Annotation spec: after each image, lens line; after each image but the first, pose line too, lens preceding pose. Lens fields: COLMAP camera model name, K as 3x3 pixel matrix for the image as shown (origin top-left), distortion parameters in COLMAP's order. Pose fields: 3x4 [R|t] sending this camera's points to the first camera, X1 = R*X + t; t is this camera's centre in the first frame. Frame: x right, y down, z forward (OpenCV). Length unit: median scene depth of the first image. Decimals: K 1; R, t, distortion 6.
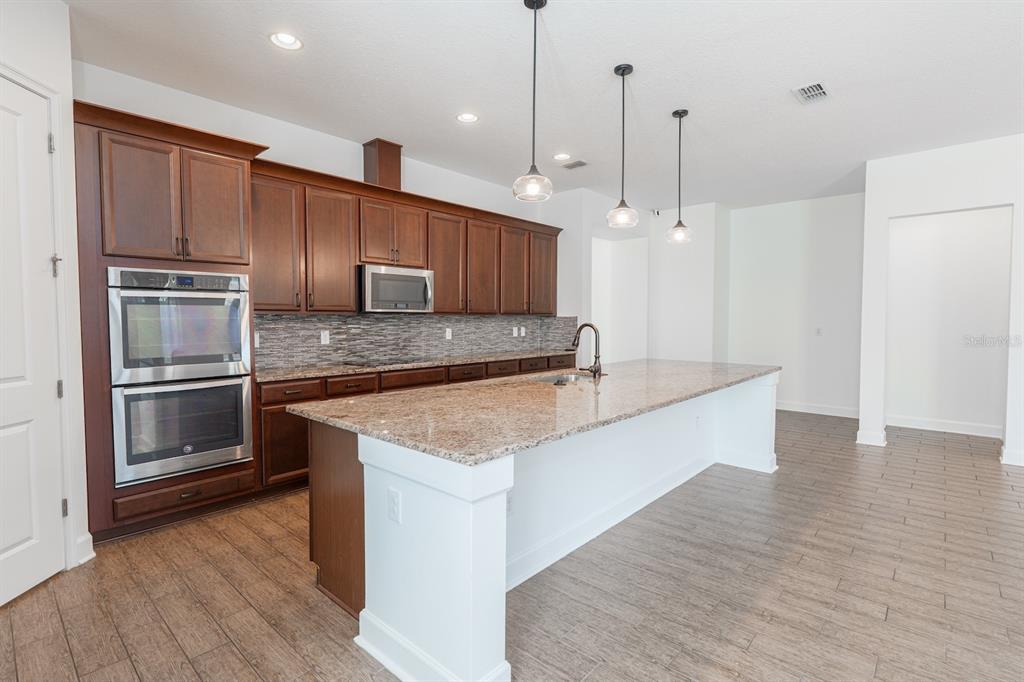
lens RADIAL K [[484.6, 0, 509.4], [0, 484.6, 338.1], [0, 0, 1]] dist [-0.003650, -0.000010]
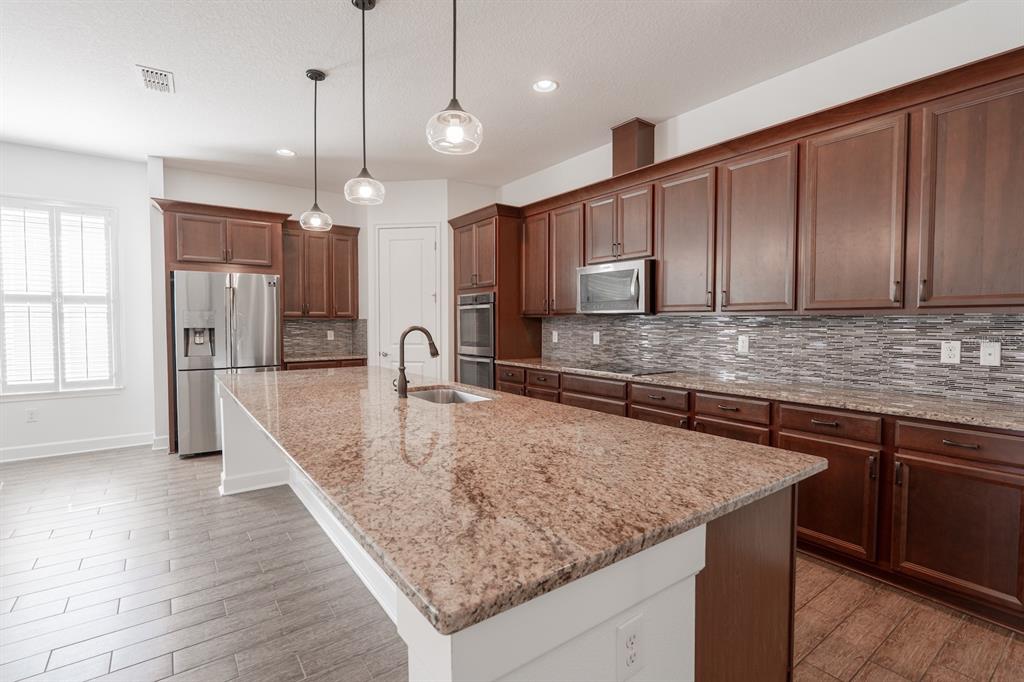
lens RADIAL K [[475.9, 0, 509.6], [0, 475.9, 338.1], [0, 0, 1]] dist [-0.005257, 0.000530]
pose [[-0.206041, 0.035304, -0.977906, 0.655777], [-0.039380, 0.998240, 0.044335, -0.038112], [0.977751, 0.047644, -0.204288, 0.971135]]
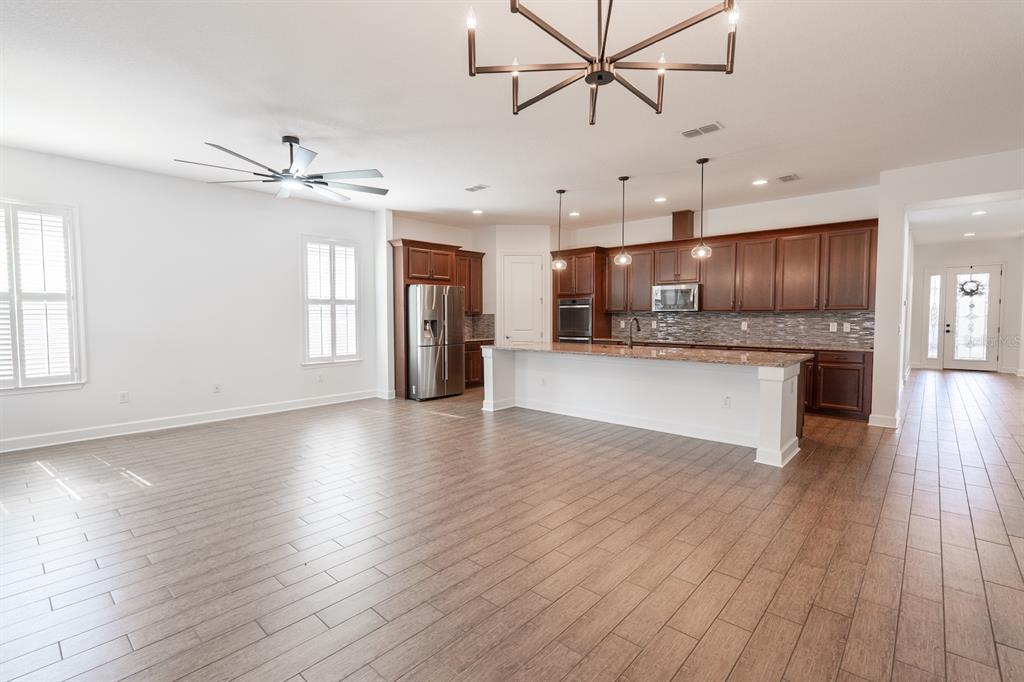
lens RADIAL K [[467.8, 0, 509.4], [0, 467.8, 337.9], [0, 0, 1]] dist [-0.004651, 0.000201]
pose [[-0.004228, 0.050282, -0.998726, 1.392867], [-0.037430, 0.998027, 0.050406, -0.019477], [0.999290, 0.037596, -0.002338, 0.410207]]
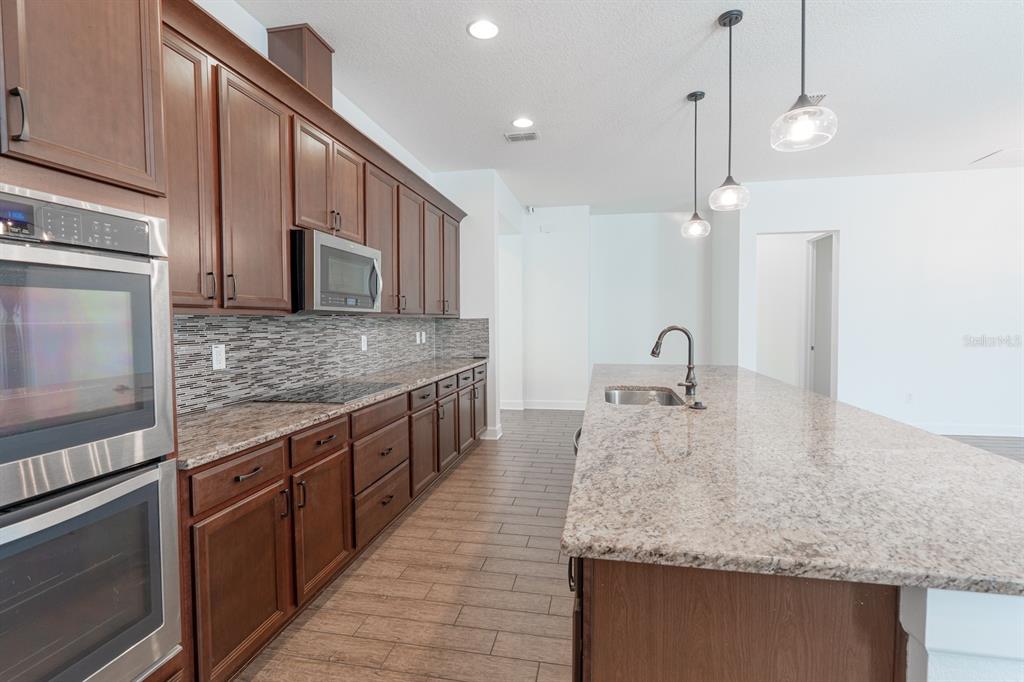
lens RADIAL K [[475.9, 0, 509.6], [0, 475.9, 338.1], [0, 0, 1]] dist [-0.005257, 0.000530]
pose [[0.855318, -0.023523, 0.517568, -0.356354], [0.025535, 0.999669, 0.003235, -0.015229], [-0.517473, 0.010449, 0.855636, 0.350170]]
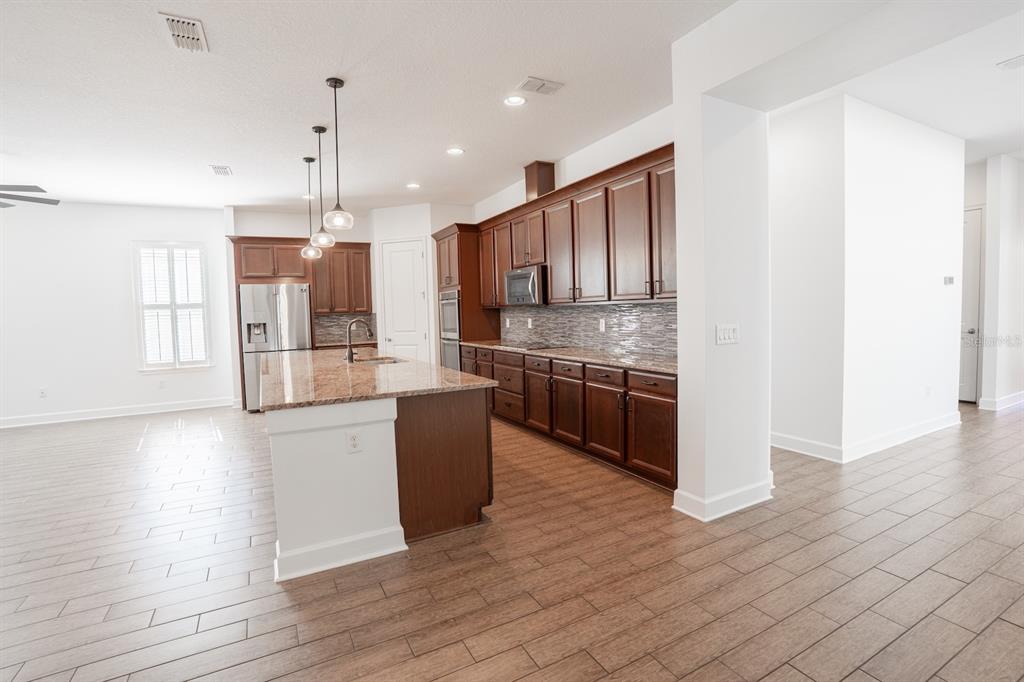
lens RADIAL K [[478.9, 0, 506.0], [0, 478.9, 335.6], [0, 0, 1]] dist [-0.073029, 0.031148]
pose [[-0.349927, 0.061309, -0.934769, 0.891625], [-0.008736, 0.997599, 0.068701, -0.056928], [0.936736, 0.032206, -0.348551, 1.342152]]
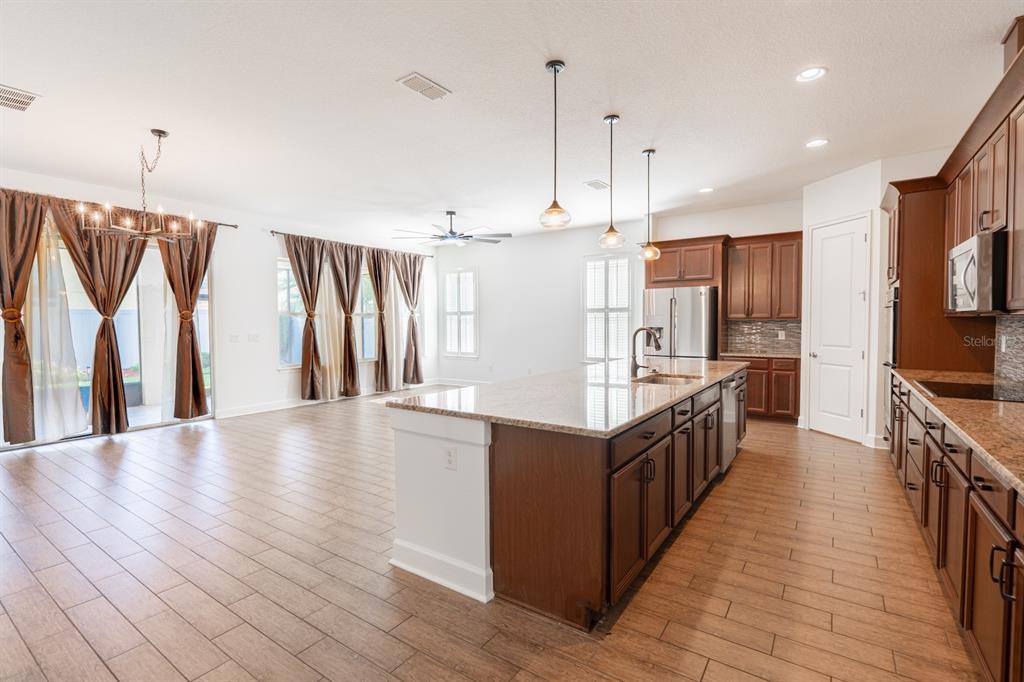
lens RADIAL K [[467.4, 0, 511.3], [0, 467.4, 338.7], [0, 0, 1]] dist [-0.001982, 0.000485]
pose [[-0.991551, 0.010619, -0.129283, 0.443330], [0.000902, 0.997184, 0.074988, -0.062709], [0.129715, 0.074238, -0.988768, 1.493868]]
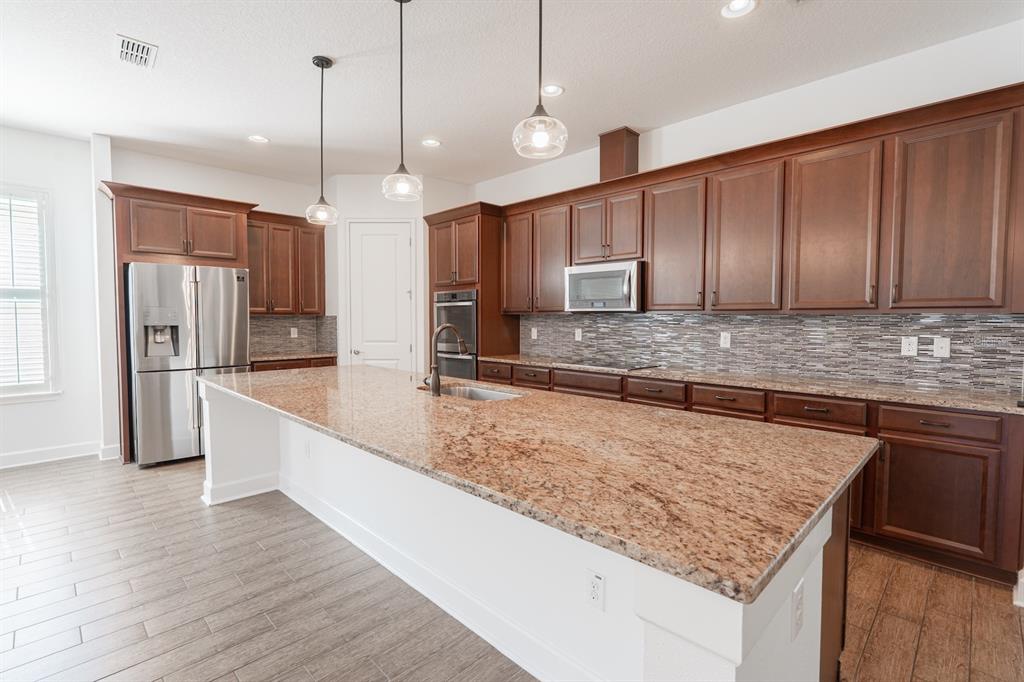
lens RADIAL K [[472.2, 0, 509.3], [0, 472.2, 338.1], [0, 0, 1]] dist [-0.004847, 0.000378]
pose [[-0.053917, 0.044149, -0.997569, 0.683348], [-0.041842, 0.998045, 0.046432, -0.035656], [0.997668, 0.044243, -0.051964, 0.848171]]
